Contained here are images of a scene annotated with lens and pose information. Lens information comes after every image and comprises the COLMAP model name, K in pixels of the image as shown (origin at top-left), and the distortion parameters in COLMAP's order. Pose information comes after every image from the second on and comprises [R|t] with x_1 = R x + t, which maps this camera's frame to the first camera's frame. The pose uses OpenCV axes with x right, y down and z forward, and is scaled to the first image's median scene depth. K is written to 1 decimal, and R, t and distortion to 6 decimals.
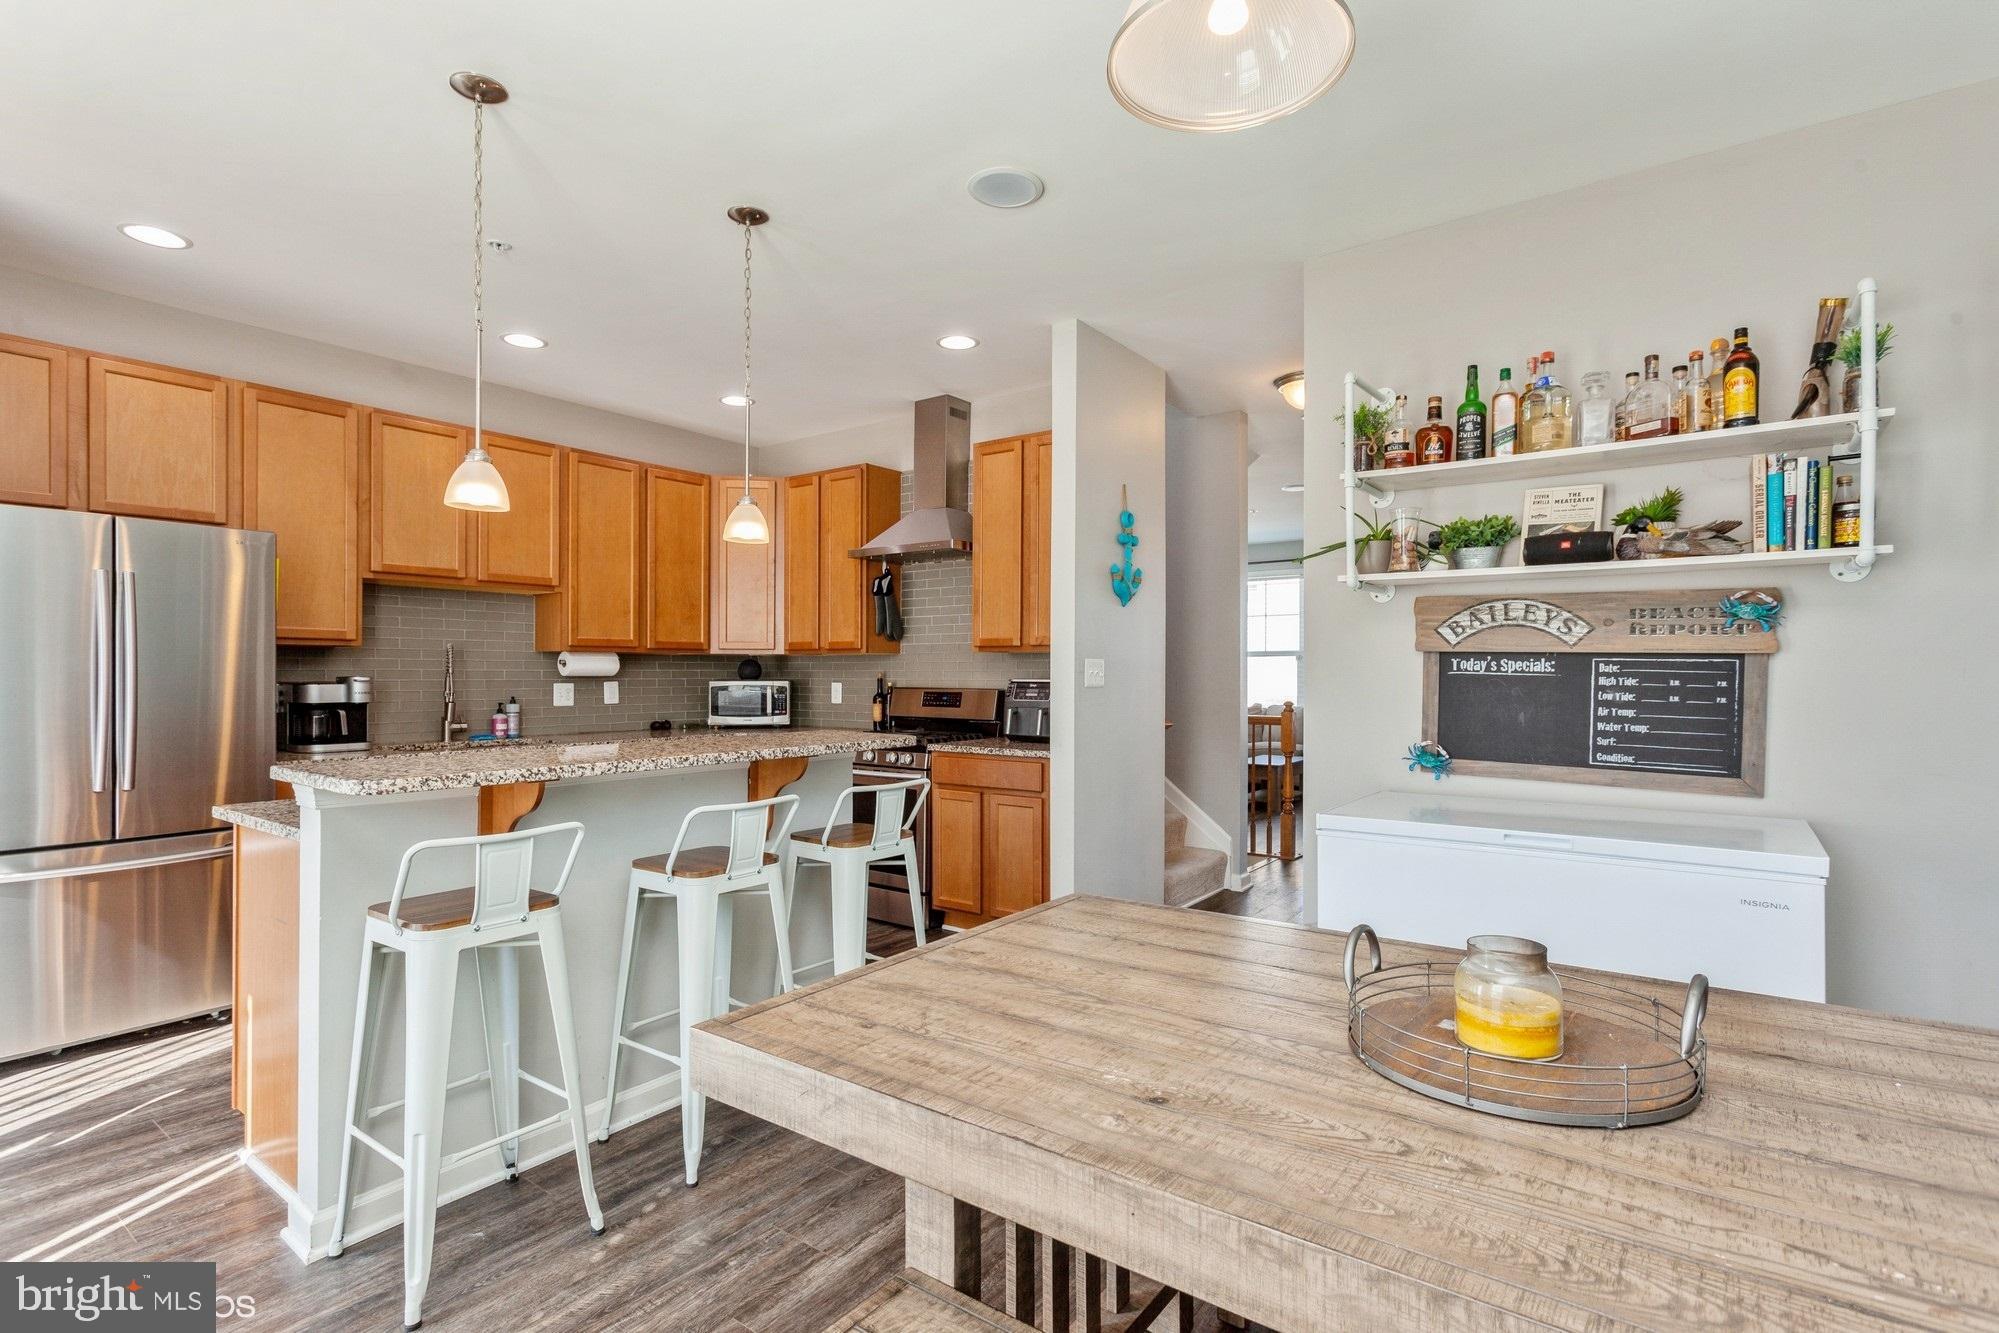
lens RADIAL K [[957.8, 0, 997.9], [0, 957.8, 663.5], [0, 0, 1]] dist [0.001364, 0.001449]
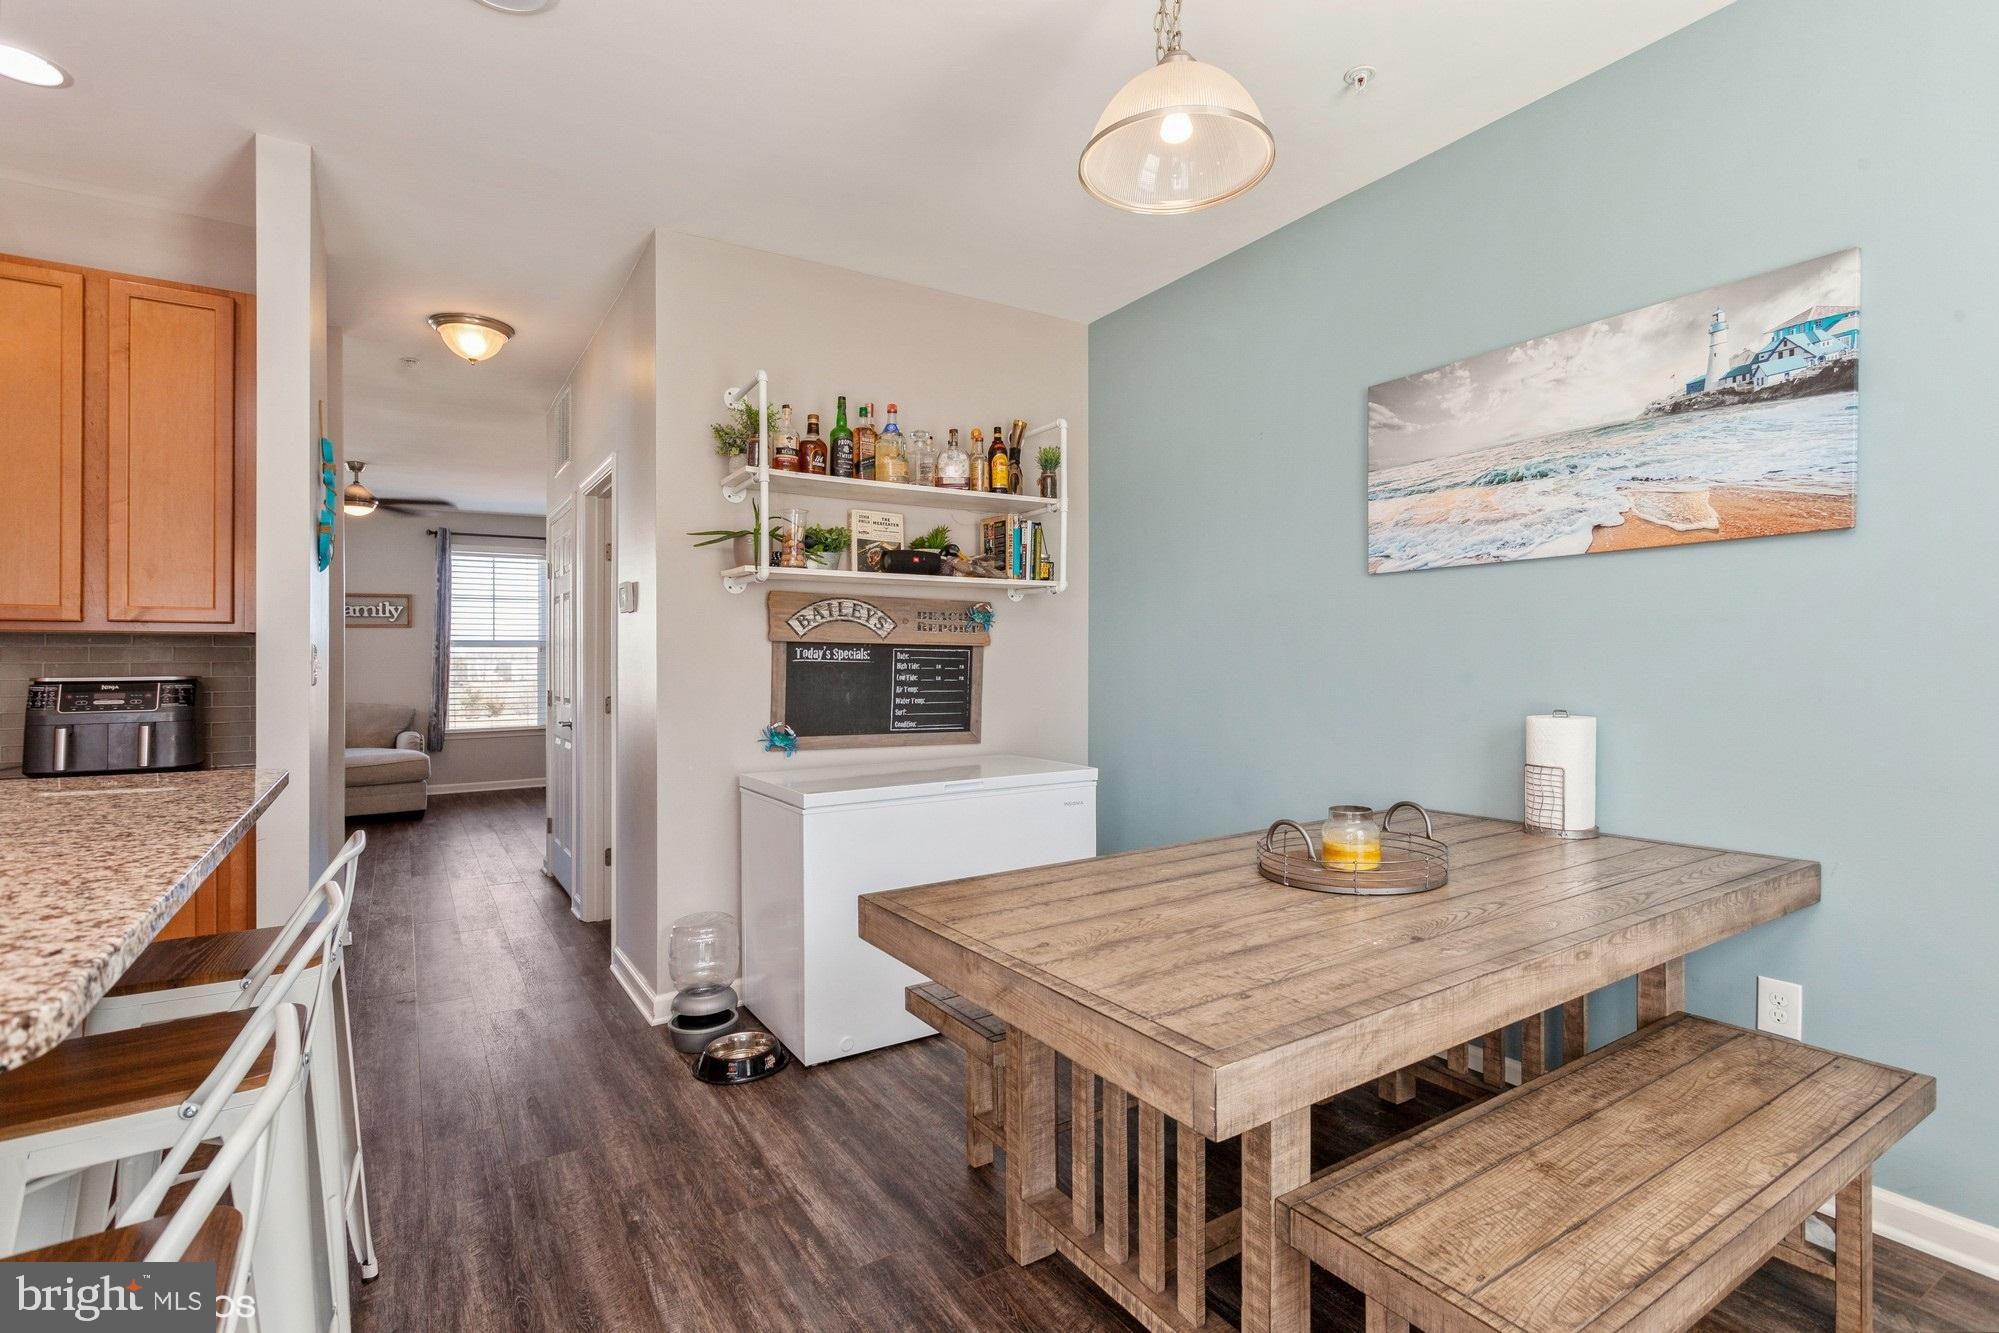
lens RADIAL K [[957.8, 0, 1016.5], [0, 957.8, 658.7], [0, 0, 1]] dist [0.001364, 0.001449]
pose [[0.346937, 0.000650, 0.937888, -0.526345], [0.002130, 0.999997, -0.001481, 0.010621], [-0.937886, 0.002512, 0.346934, 0.394583]]
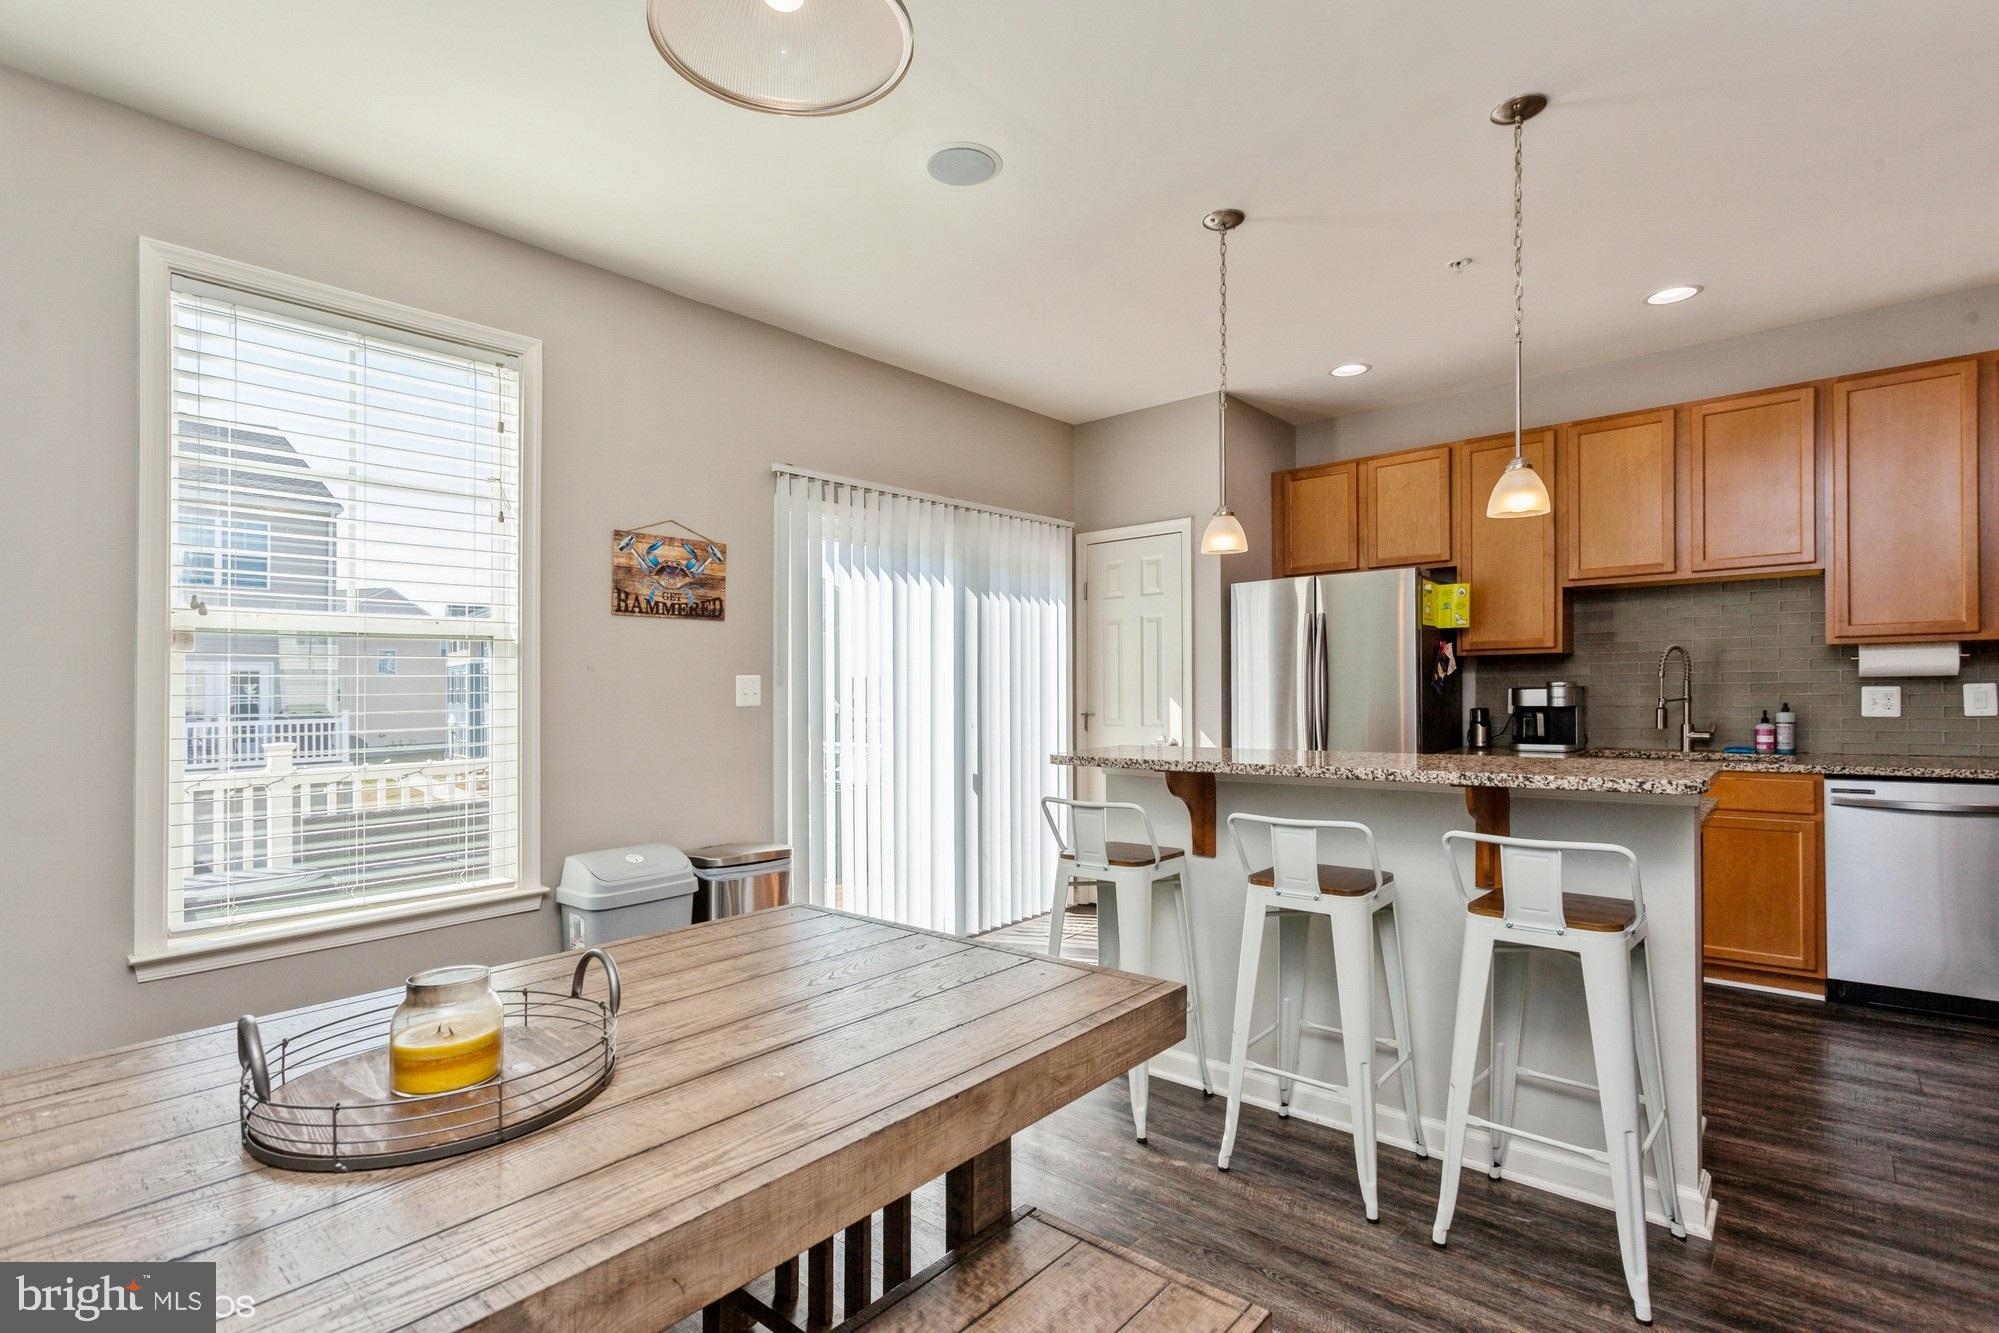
lens RADIAL K [[957.8, 0, 1015.4], [0, 957.8, 699.3], [0, 0, 1]] dist [0.001364, 0.001449]
pose [[-0.072837, 0.012762, -0.997262, 0.599486], [0.027956, 0.999551, 0.010750, 0.006812], [0.996952, -0.027097, -0.073161, 0.681791]]
